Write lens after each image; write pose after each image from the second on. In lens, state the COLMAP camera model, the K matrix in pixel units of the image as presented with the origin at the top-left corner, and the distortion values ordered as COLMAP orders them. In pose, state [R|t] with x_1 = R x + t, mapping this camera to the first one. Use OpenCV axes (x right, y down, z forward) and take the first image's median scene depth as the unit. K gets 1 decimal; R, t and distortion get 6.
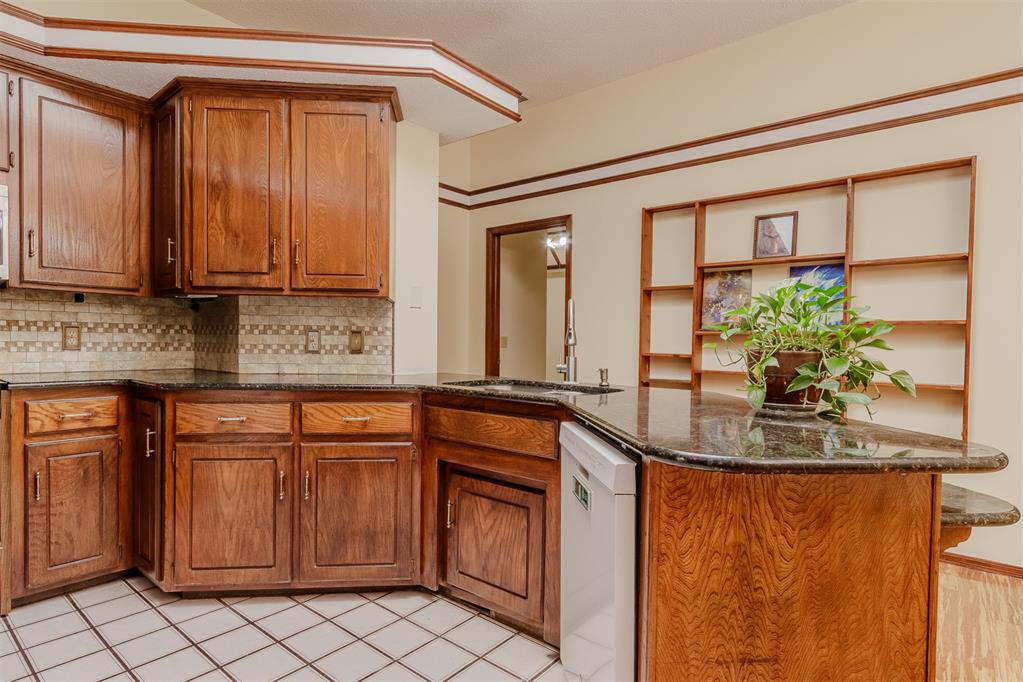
lens RADIAL K [[546.4, 0, 498.7], [0, 546.4, 351.2], [0, 0, 1]] dist [0.002755, -0.001504]
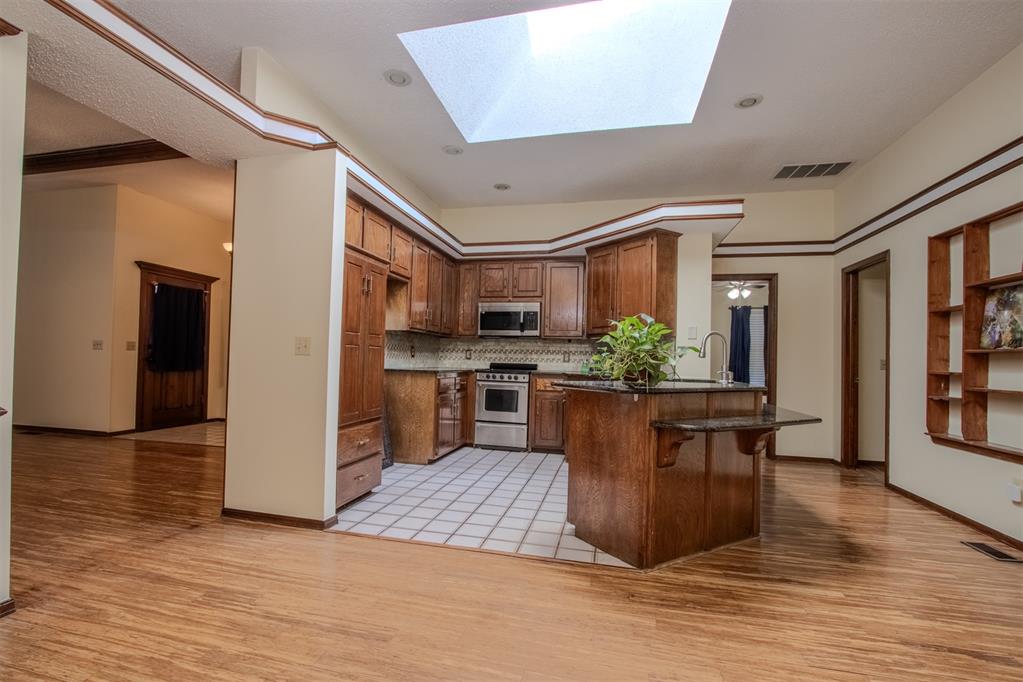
lens RADIAL K [[473.7, 0, 495.8], [0, 473.7, 352.4], [0, 0, 1]] dist [-0.021485, 0.004799]
pose [[0.442151, -0.016420, -0.896790, 1.016536], [-0.037342, 0.998629, -0.036696, 0.044673], [0.896163, 0.049713, 0.440932, -0.228376]]
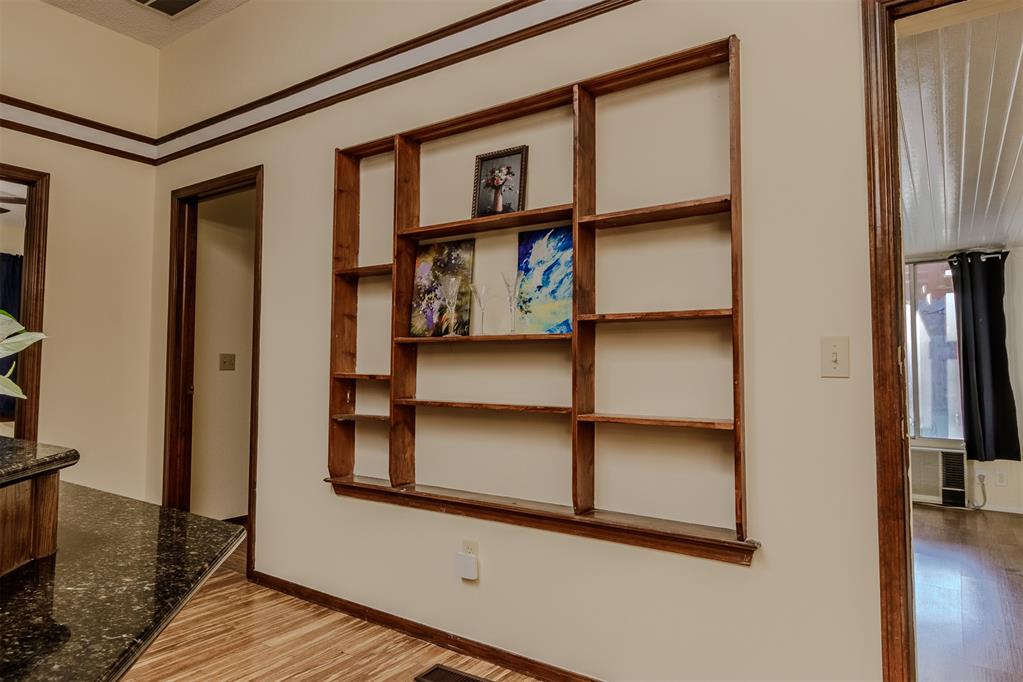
lens RADIAL K [[635.4, 0, 508.7], [0, 635.4, 326.4], [0, 0, 1]] dist [-0.003093, -0.000498]
pose [[0.995121, -0.002921, 0.098617, 0.563743], [0.010962, 0.996646, -0.081094, 0.015038], [-0.098050, 0.081780, 0.991816, 0.362397]]
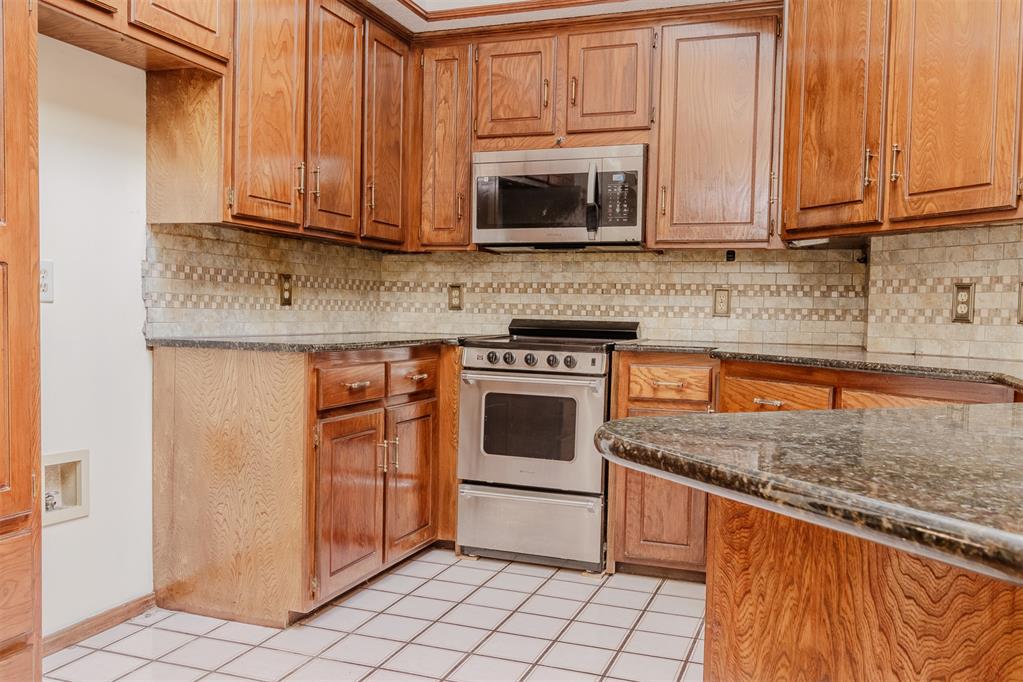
lens RADIAL K [[894.2, 0, 494.6], [0, 894.2, 351.9], [0, 0, 1]] dist [0.022038, -0.004536]
pose [[0.339820, 0.037370, -0.939748, 0.451872], [-0.033774, 0.999051, 0.027515, 0.027761], [0.939884, 0.022389, 0.340760, 0.184240]]
